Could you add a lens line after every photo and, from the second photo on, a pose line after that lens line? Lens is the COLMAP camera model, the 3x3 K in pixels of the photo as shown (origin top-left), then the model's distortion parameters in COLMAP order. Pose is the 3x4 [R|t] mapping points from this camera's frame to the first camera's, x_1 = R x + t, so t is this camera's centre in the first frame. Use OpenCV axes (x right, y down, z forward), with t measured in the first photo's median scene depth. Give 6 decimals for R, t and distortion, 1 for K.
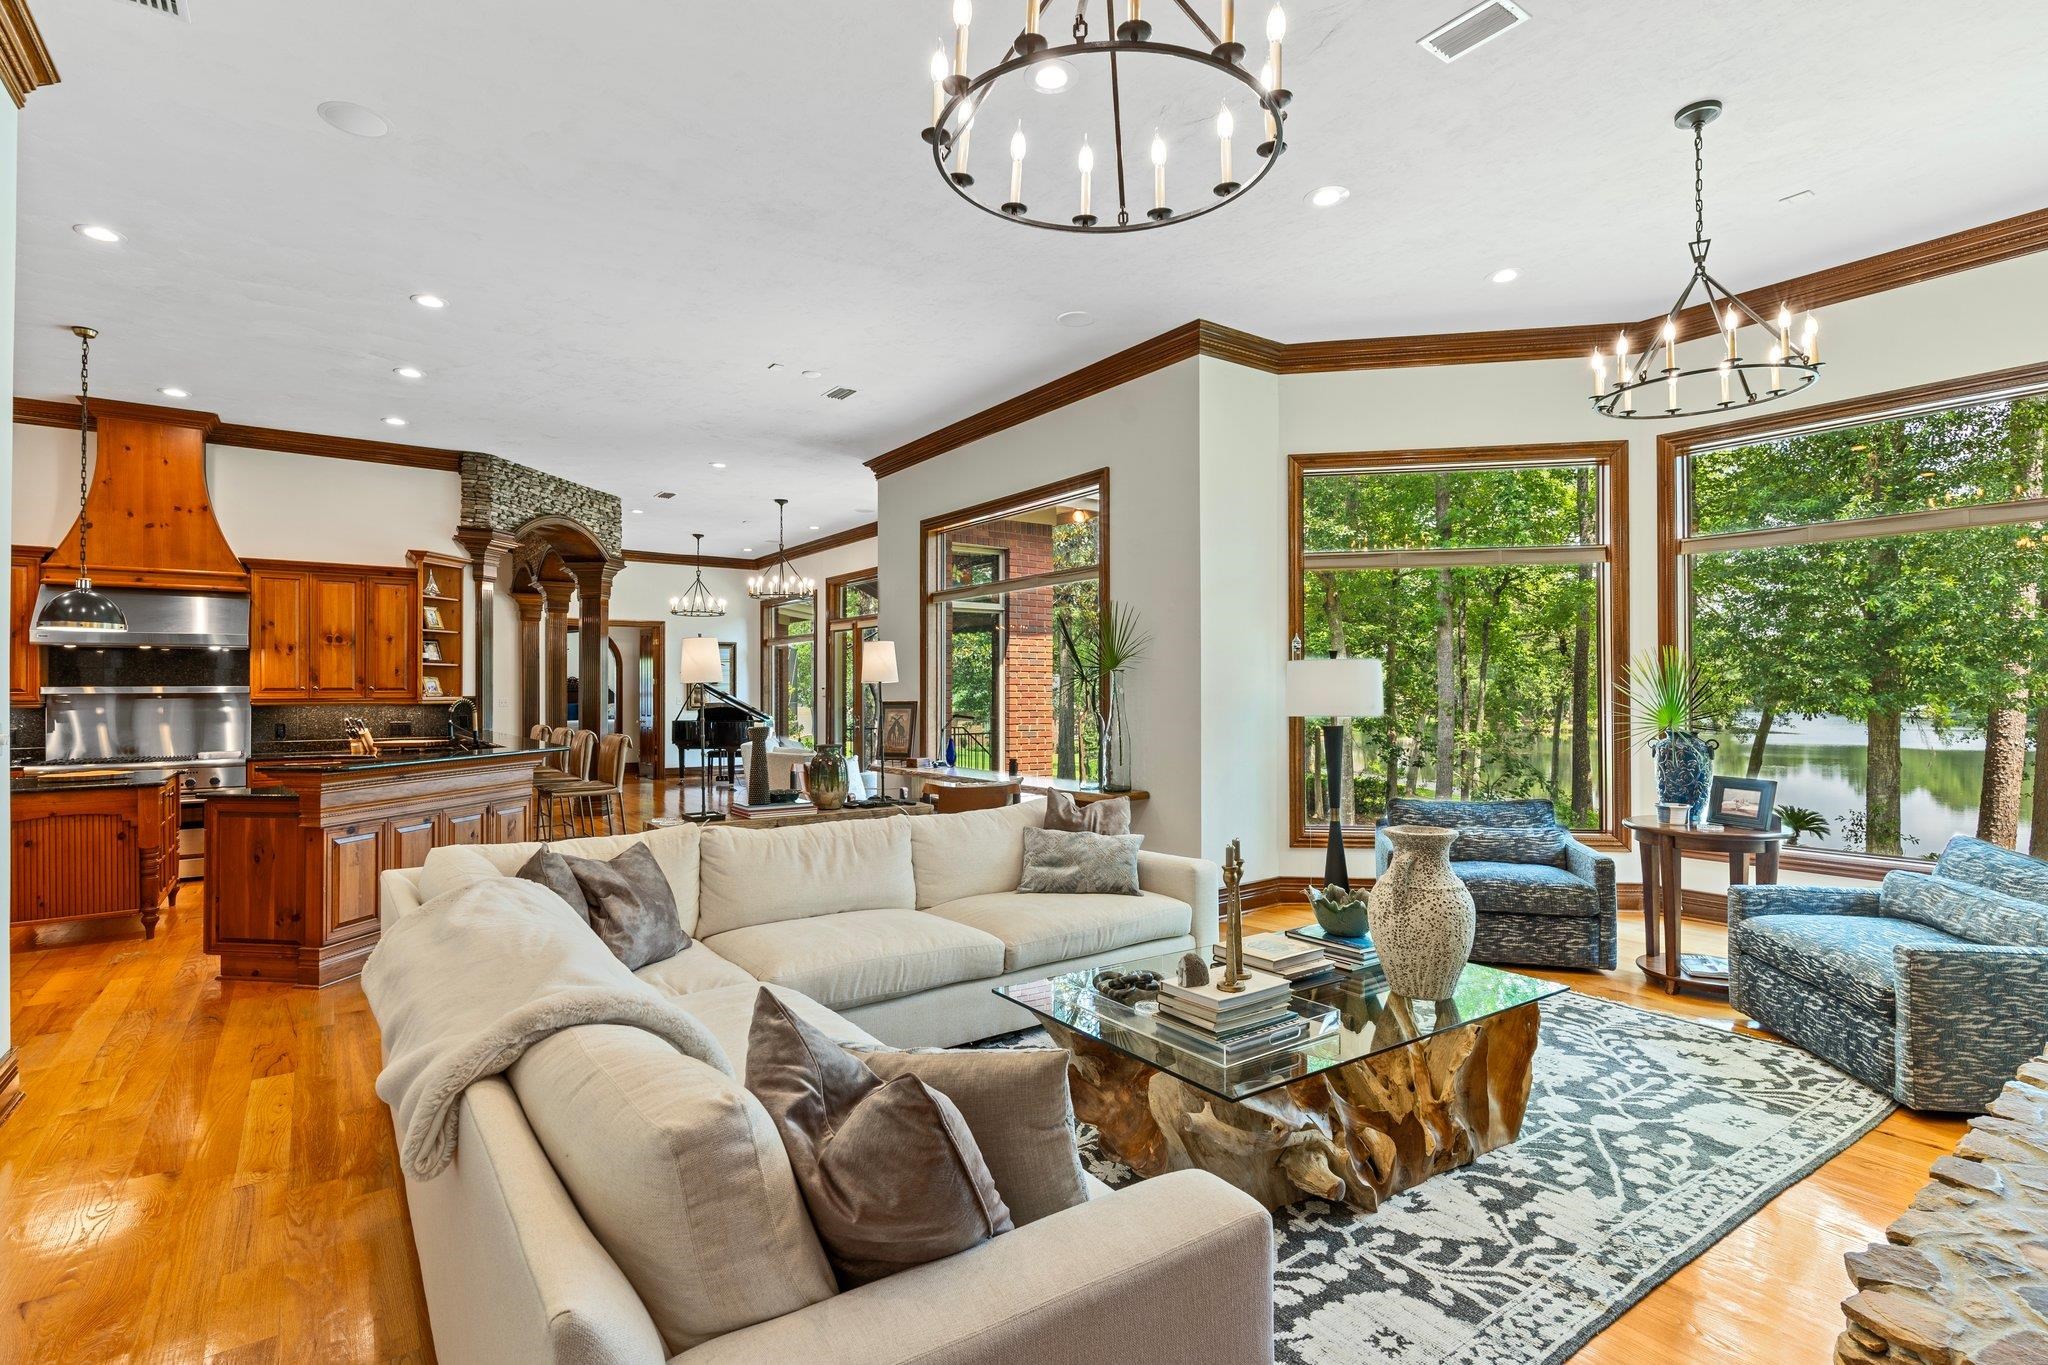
lens RADIAL K [[978.8, 0, 1022.9], [0, 978.8, 679.5], [0, 0, 1]] dist [-0.001927, 0.002475]
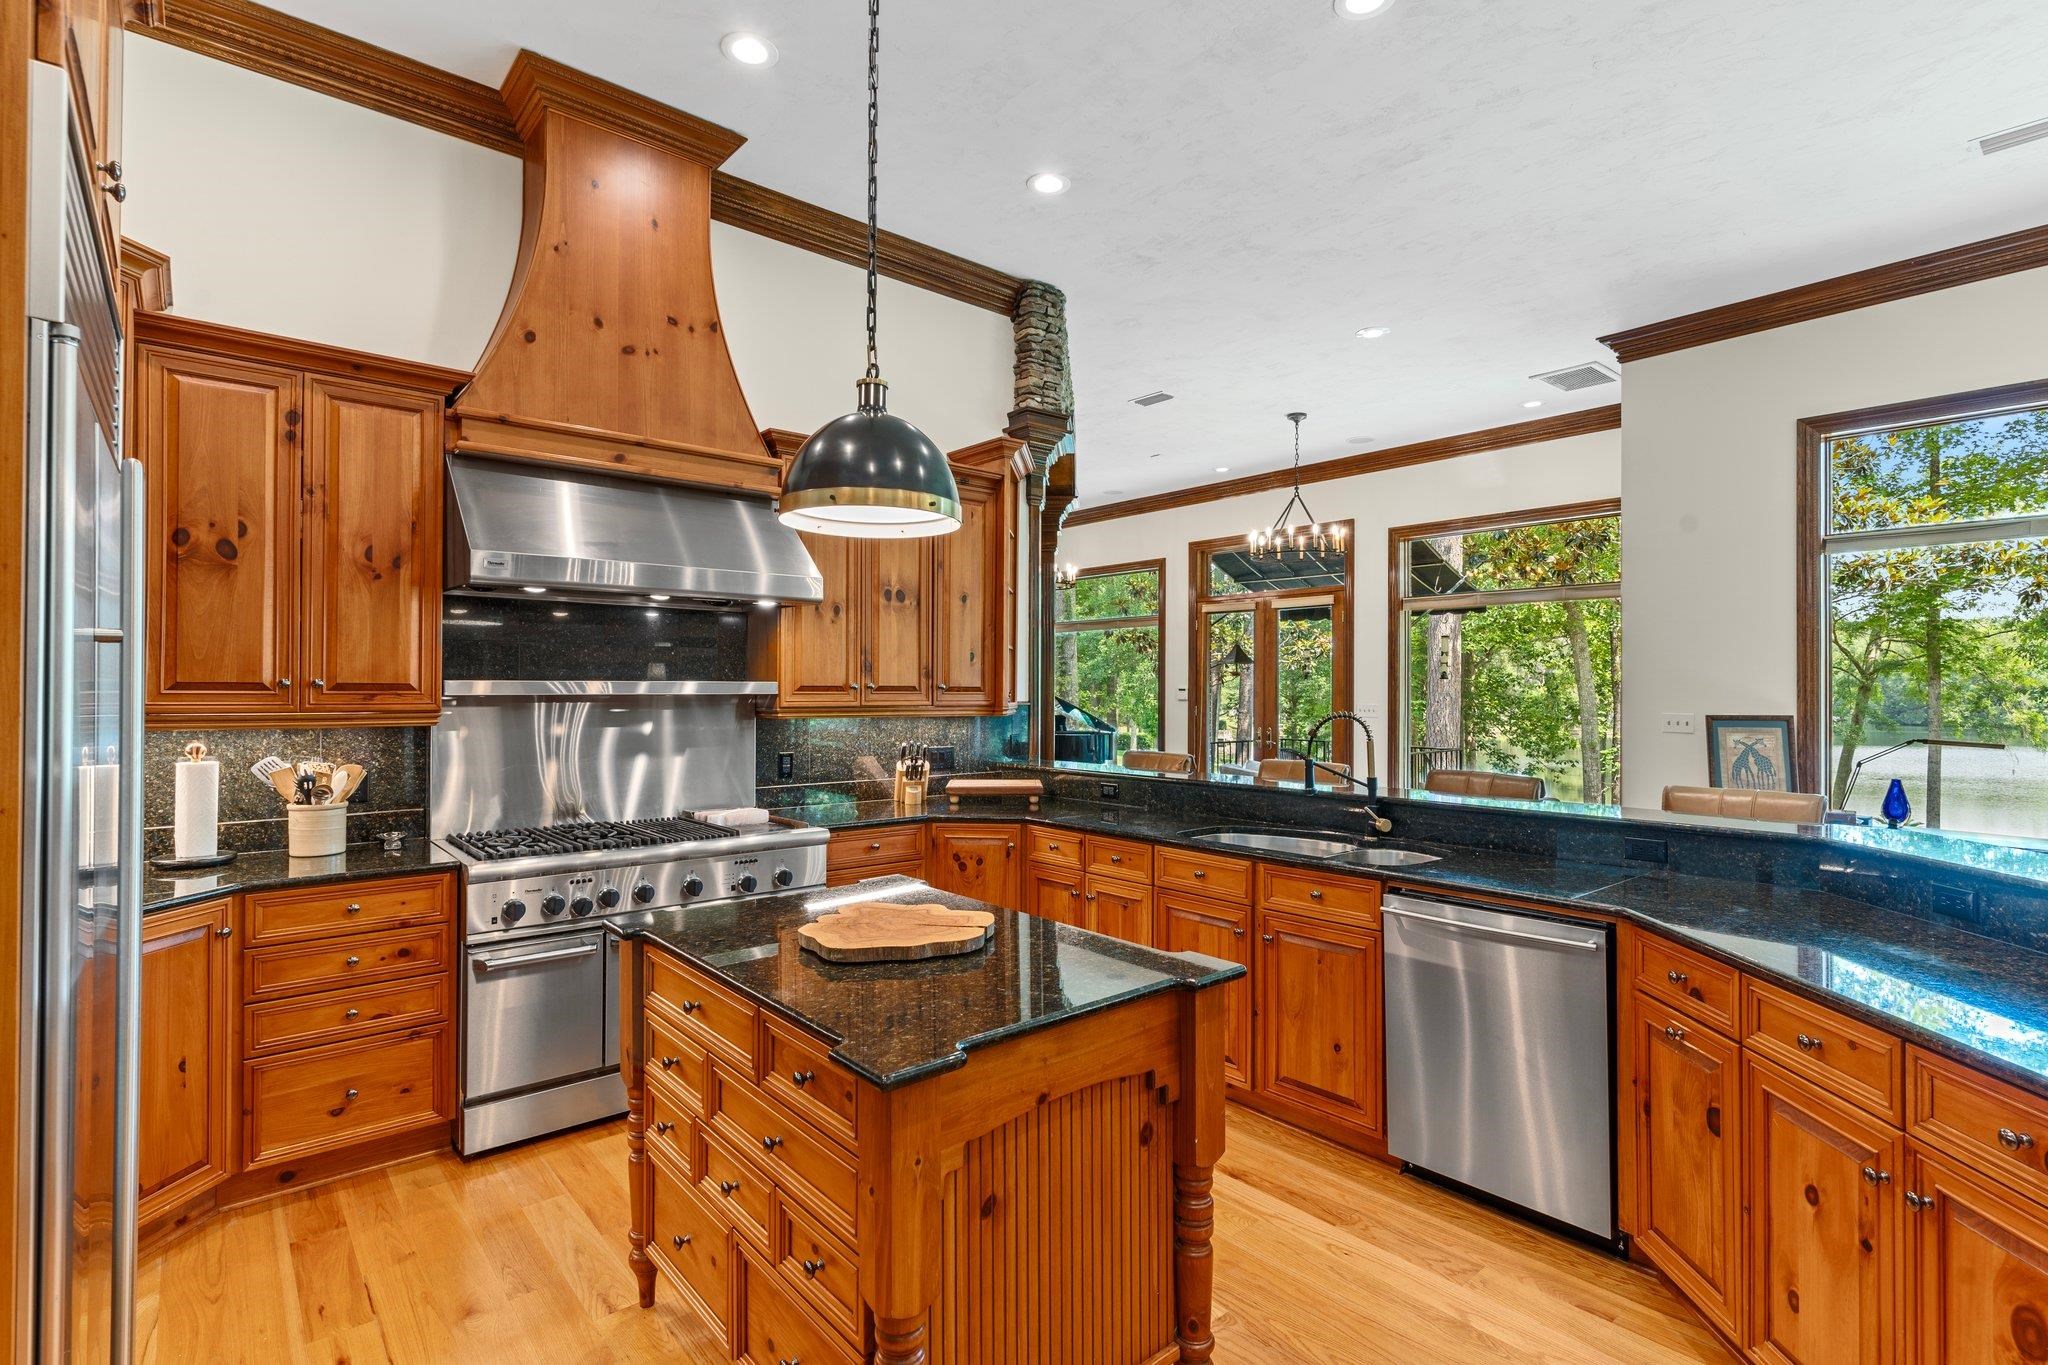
lens RADIAL K [[978.8, 0, 1022.3], [0, 978.8, 678.4], [0, 0, 1]] dist [-0.001927, 0.002475]
pose [[0.996726, 0.008608, 0.080394, -0.774408], [-0.008541, 0.999963, -0.001177, 0.005035], [-0.080401, 0.000487, 0.996762, 0.526643]]
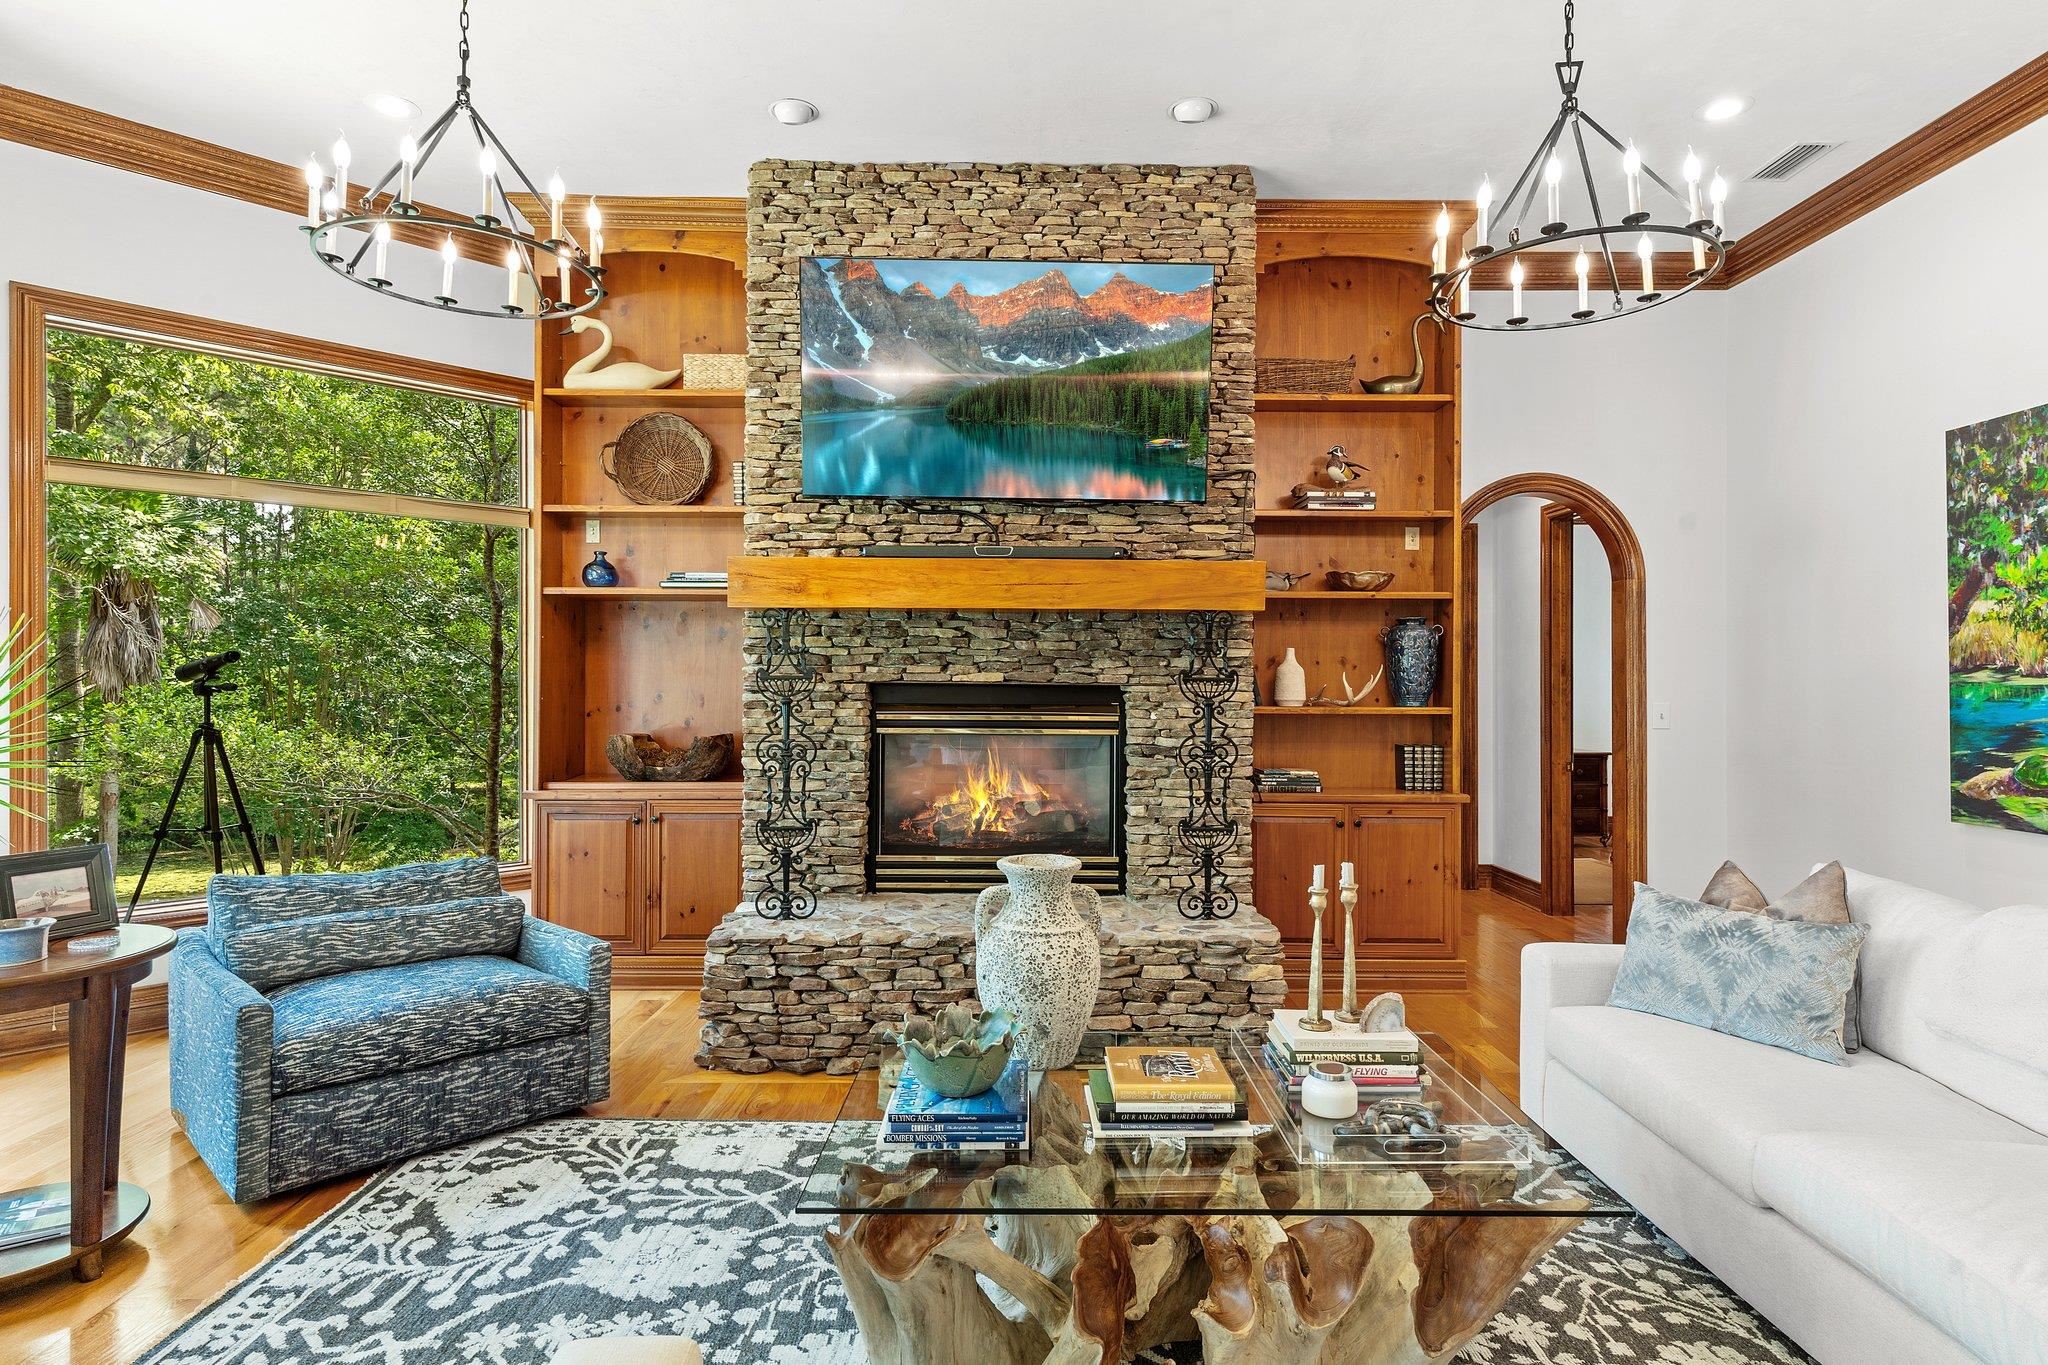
lens RADIAL K [[1097.6, 0, 1018.5], [0, 1097.6, 684.0], [0, 0, 1]] dist [0.001900, 0.000465]
pose [[-0.811141, 0.005286, 0.584827, -0.050170], [-0.002488, 0.999919, -0.012489, 0.007429], [-0.584845, -0.011585, -0.811062, 0.743709]]
